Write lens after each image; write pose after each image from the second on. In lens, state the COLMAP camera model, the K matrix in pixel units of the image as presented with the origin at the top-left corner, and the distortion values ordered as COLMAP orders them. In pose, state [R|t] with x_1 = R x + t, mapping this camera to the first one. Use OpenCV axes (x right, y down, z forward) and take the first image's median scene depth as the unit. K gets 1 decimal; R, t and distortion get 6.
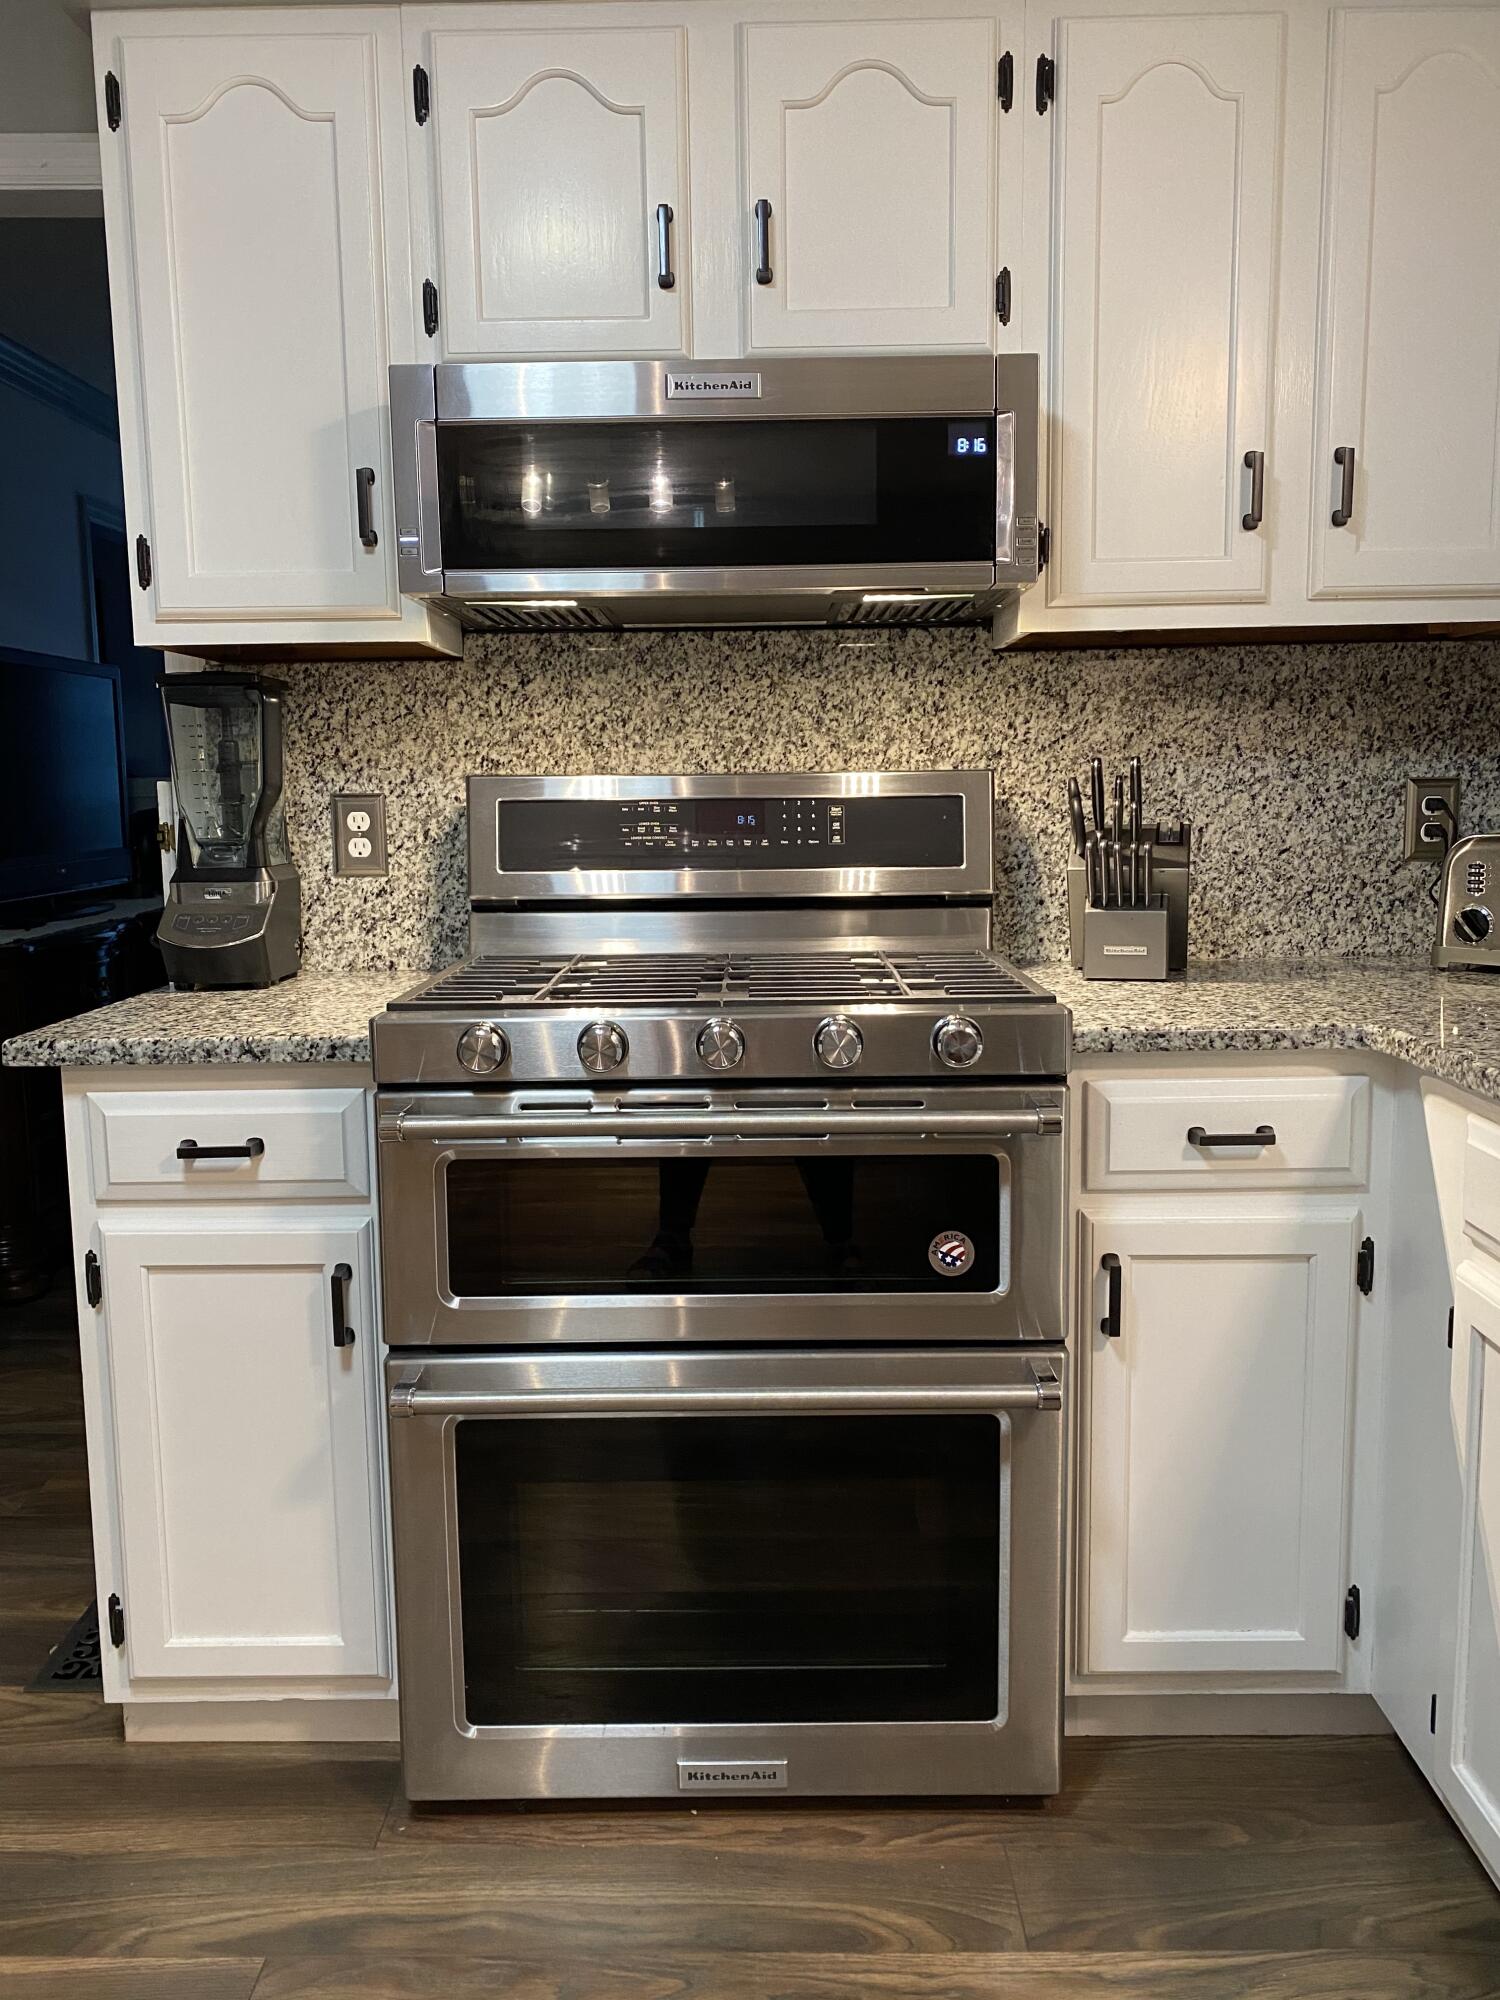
lens RADIAL K [[1530.1, 0, 756.2], [0, 1530.1, 983.7], [0, 0, 1]] dist [0.095315, -0.146124]
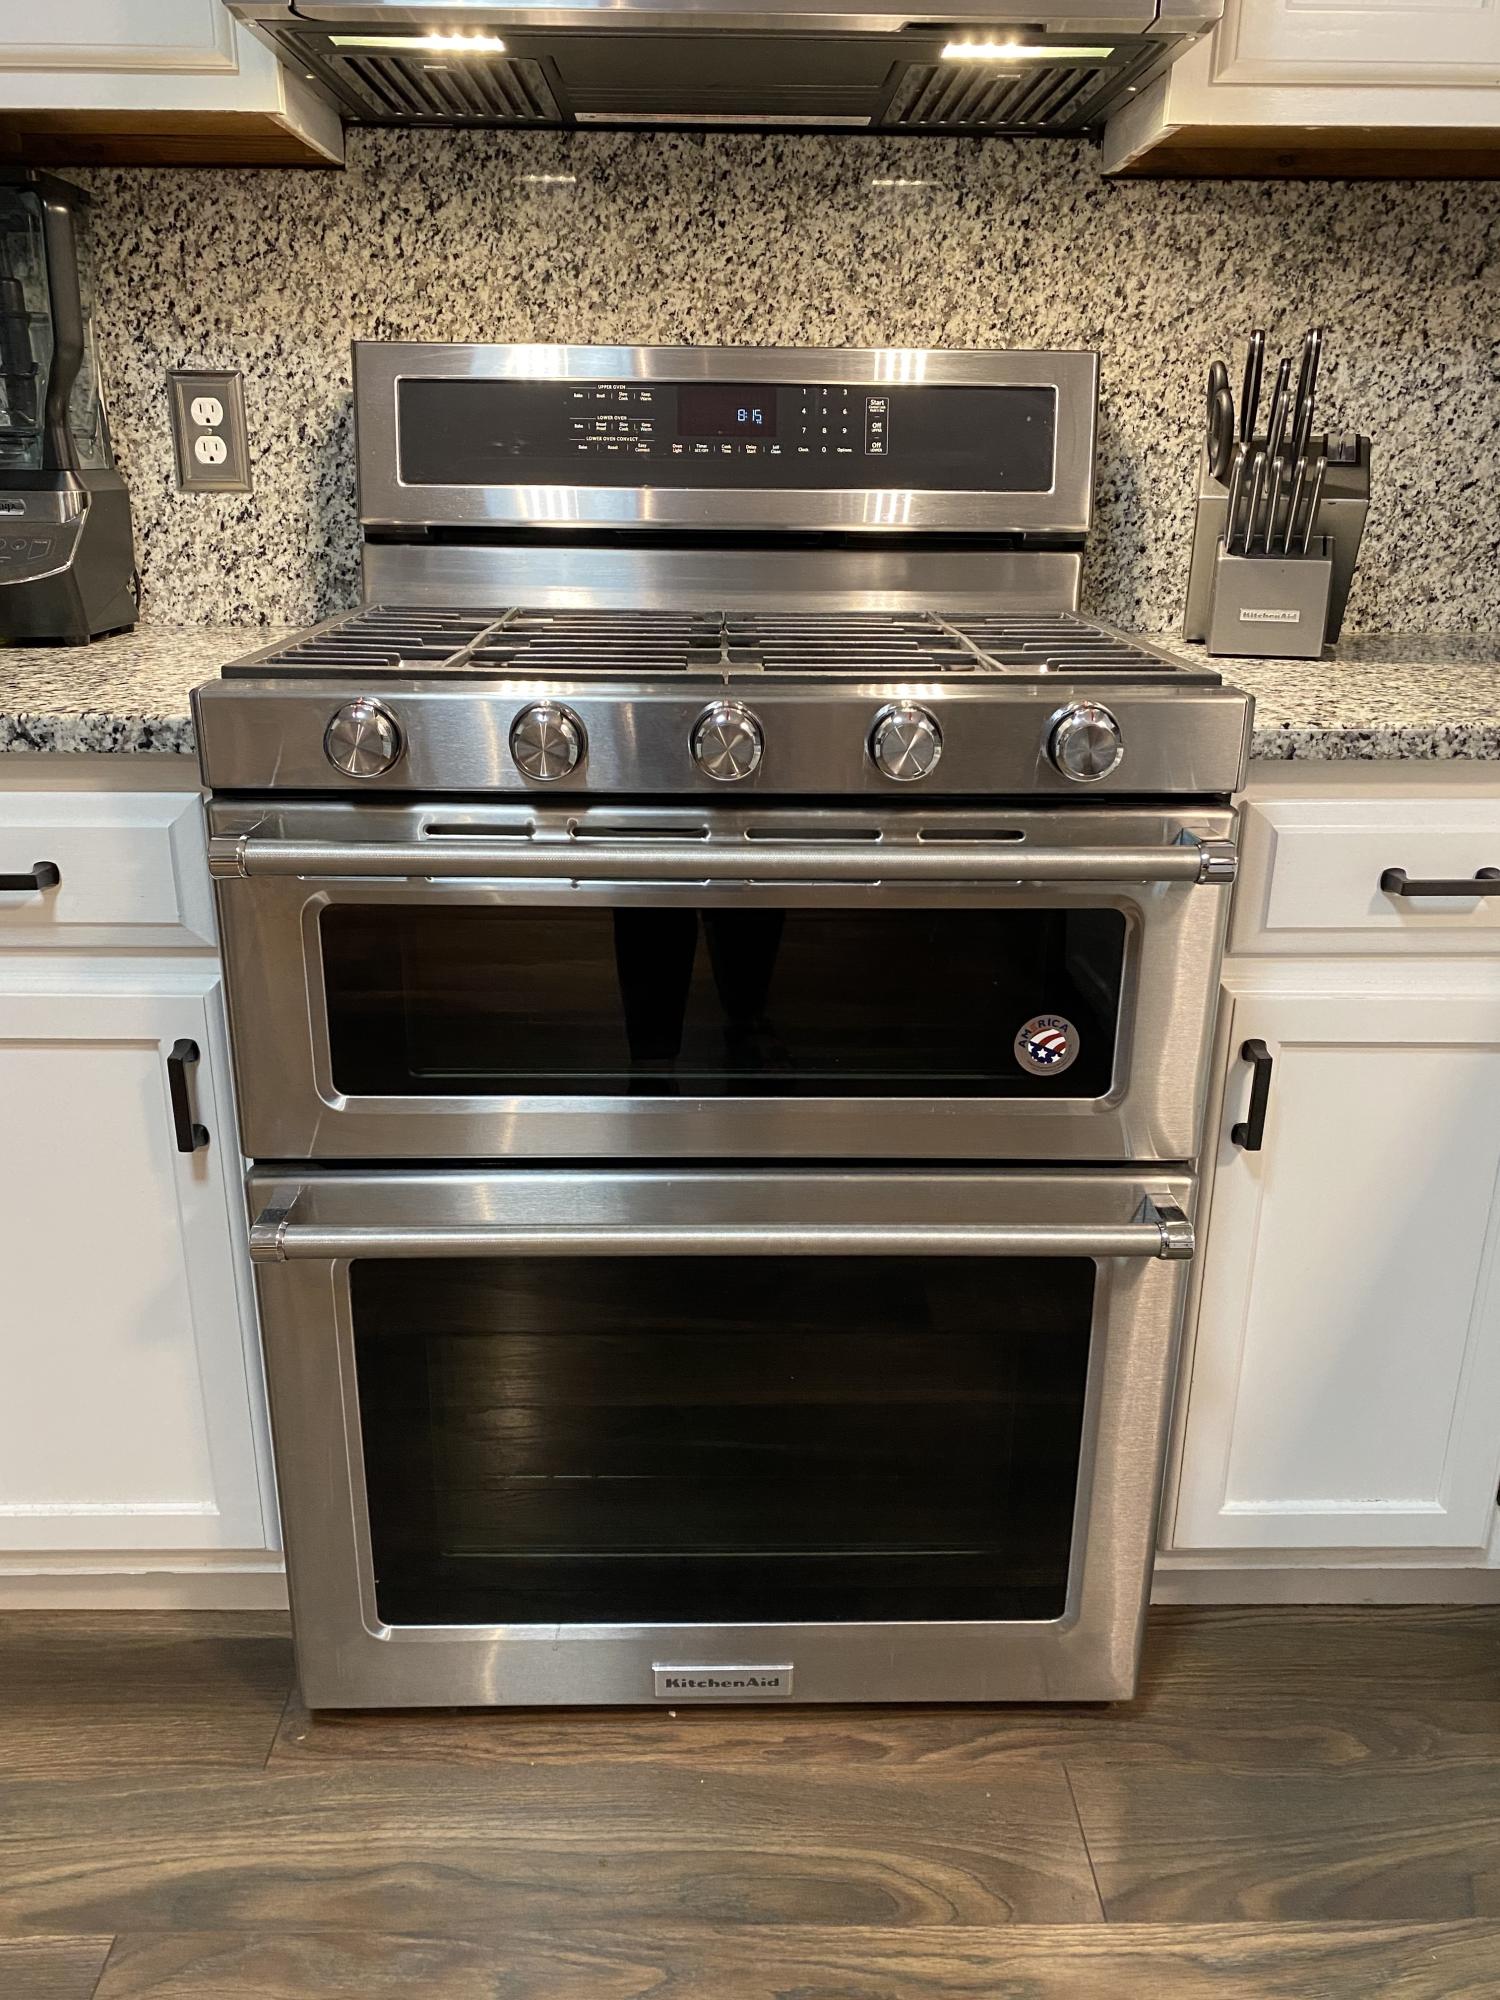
lens RADIAL K [[1558.1, 0, 749.7], [0, 1558.1, 988.7], [0, 0, 1]] dist [0.003944, 0.000403]
pose [[0.999509, 0.014119, 0.027966, -0.022189], [-0.019478, 0.979243, 0.201752, 0.006658], [-0.024537, -0.202197, 0.979037, 0.231654]]
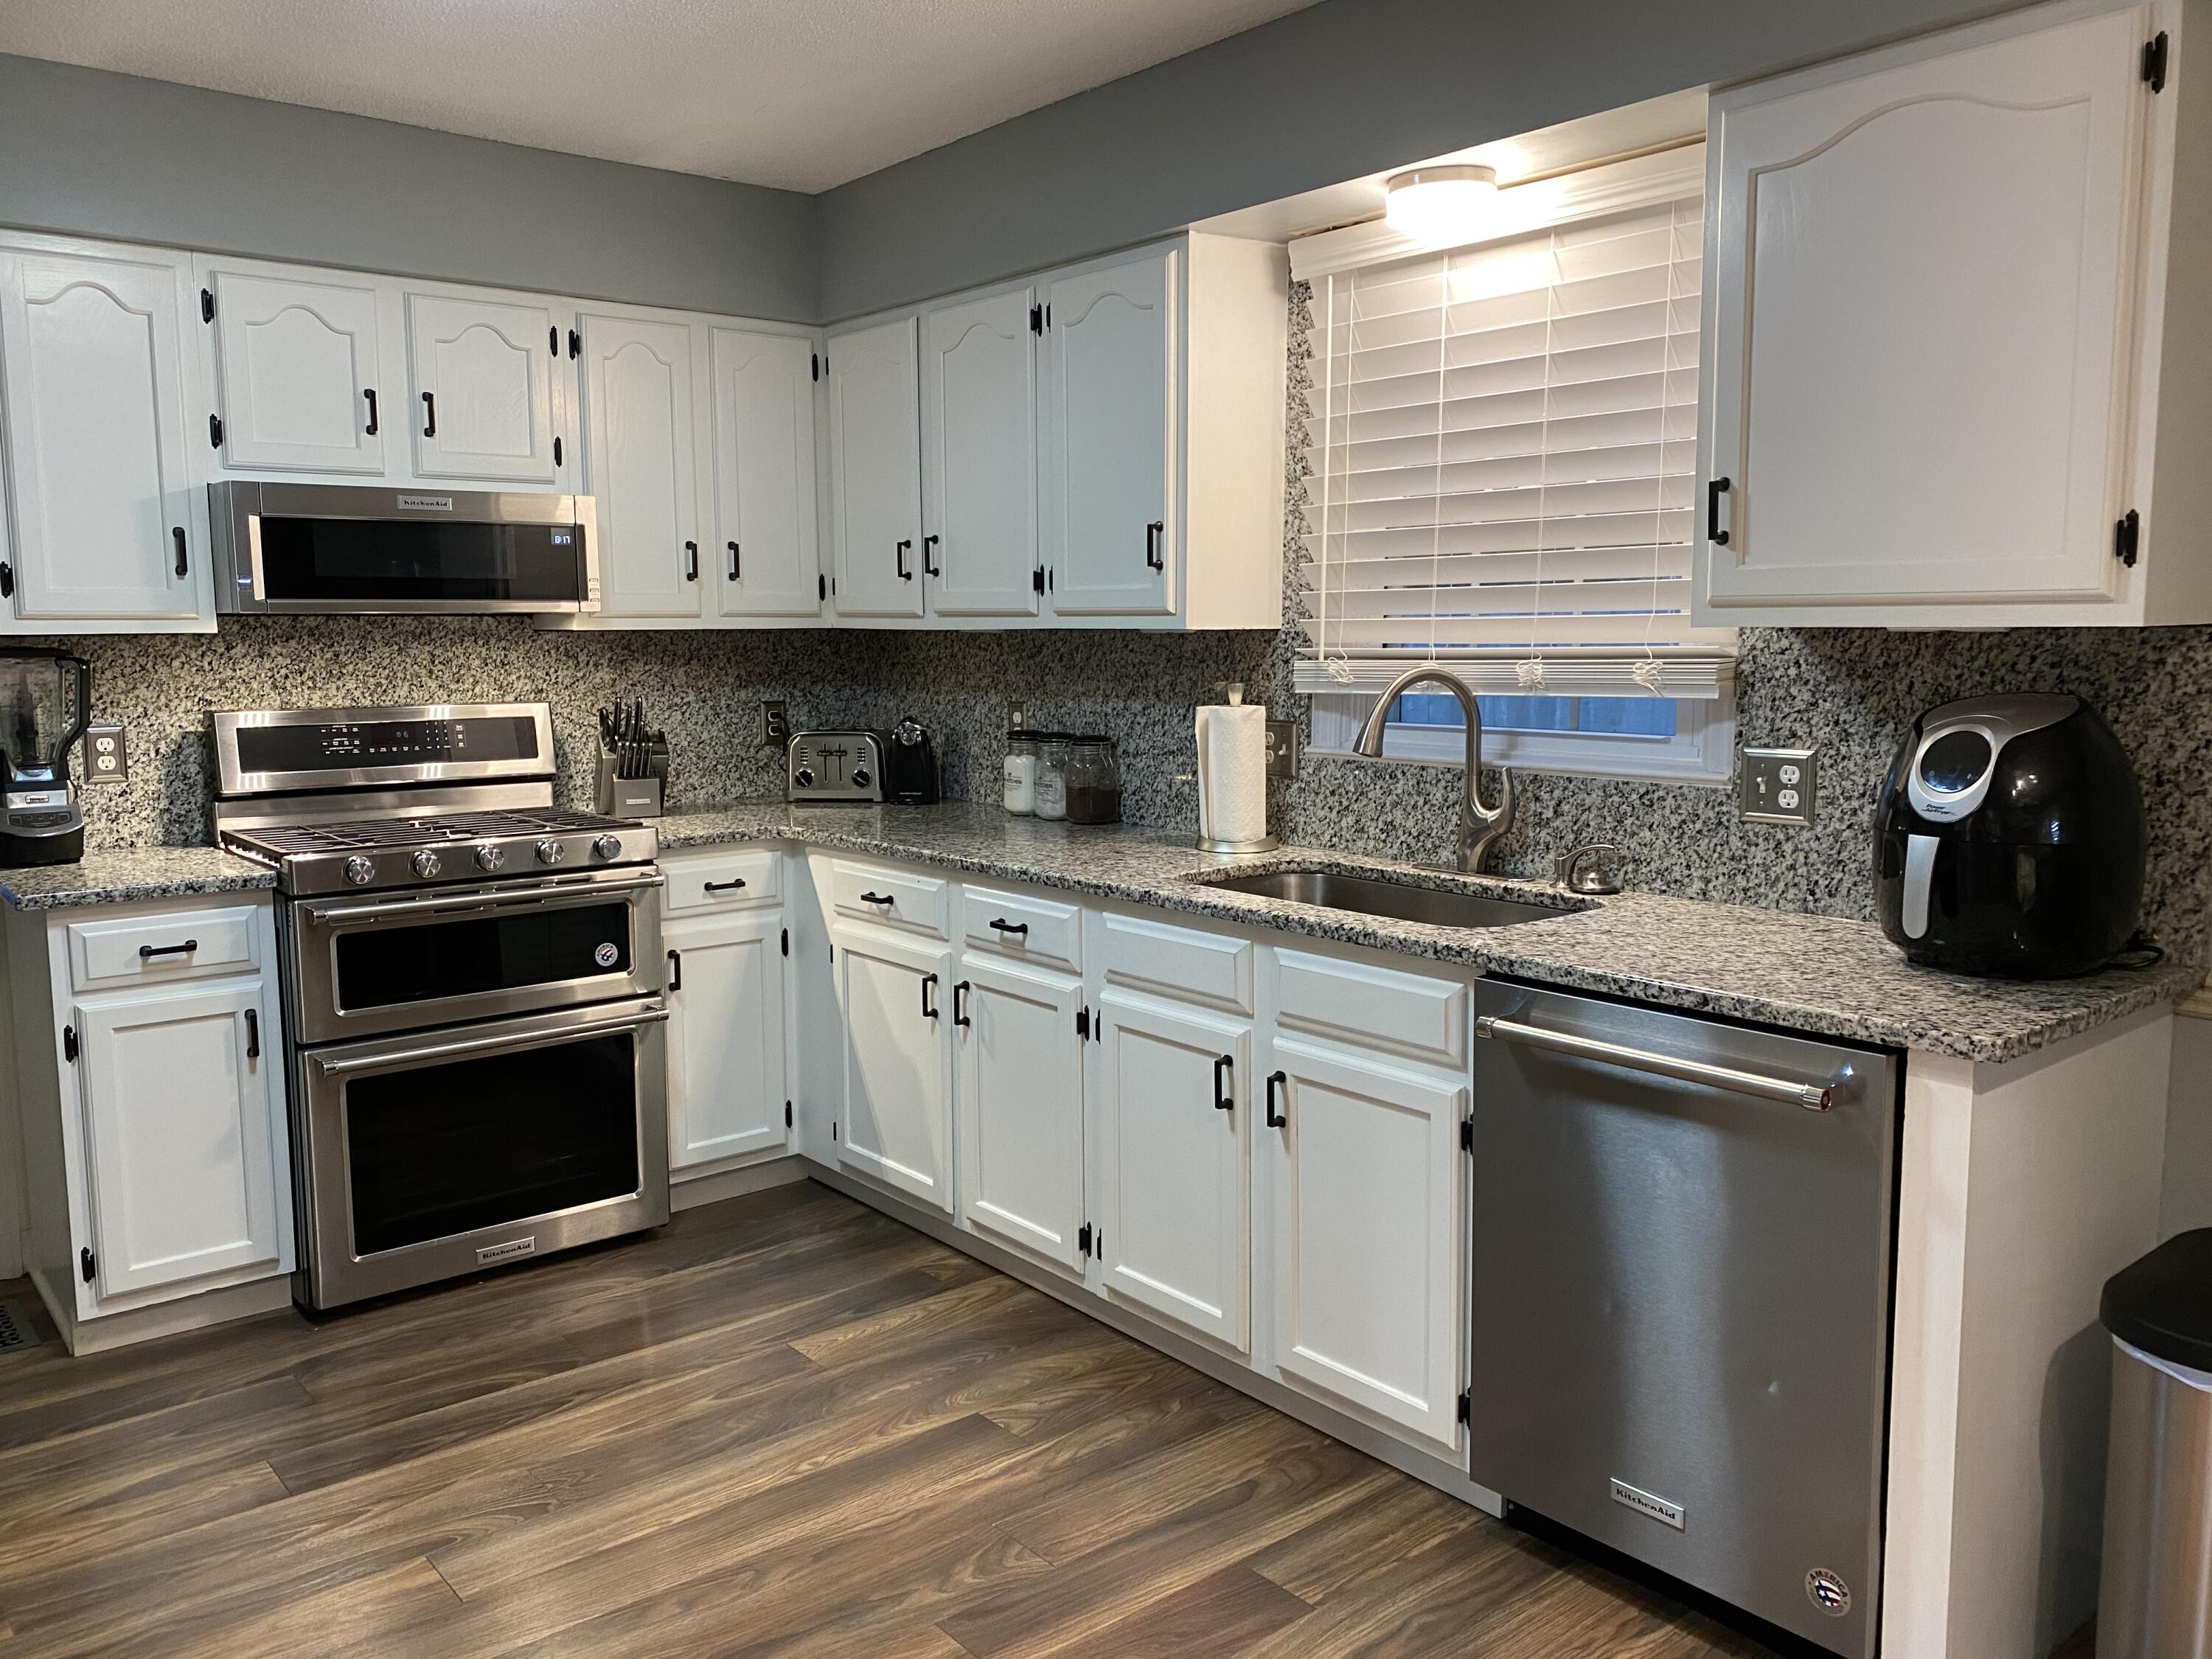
lens RADIAL K [[1692.2, 0, 1080.4], [0, 1692.2, 817.8], [0, 0, 1]] dist [0.095315, -0.146124]
pose [[0.773924, -0.065300, 0.629902, -0.577088], [0.080872, 0.996717, 0.003964, 0.029857], [-0.628093, 0.047873, 0.776664, -0.820433]]
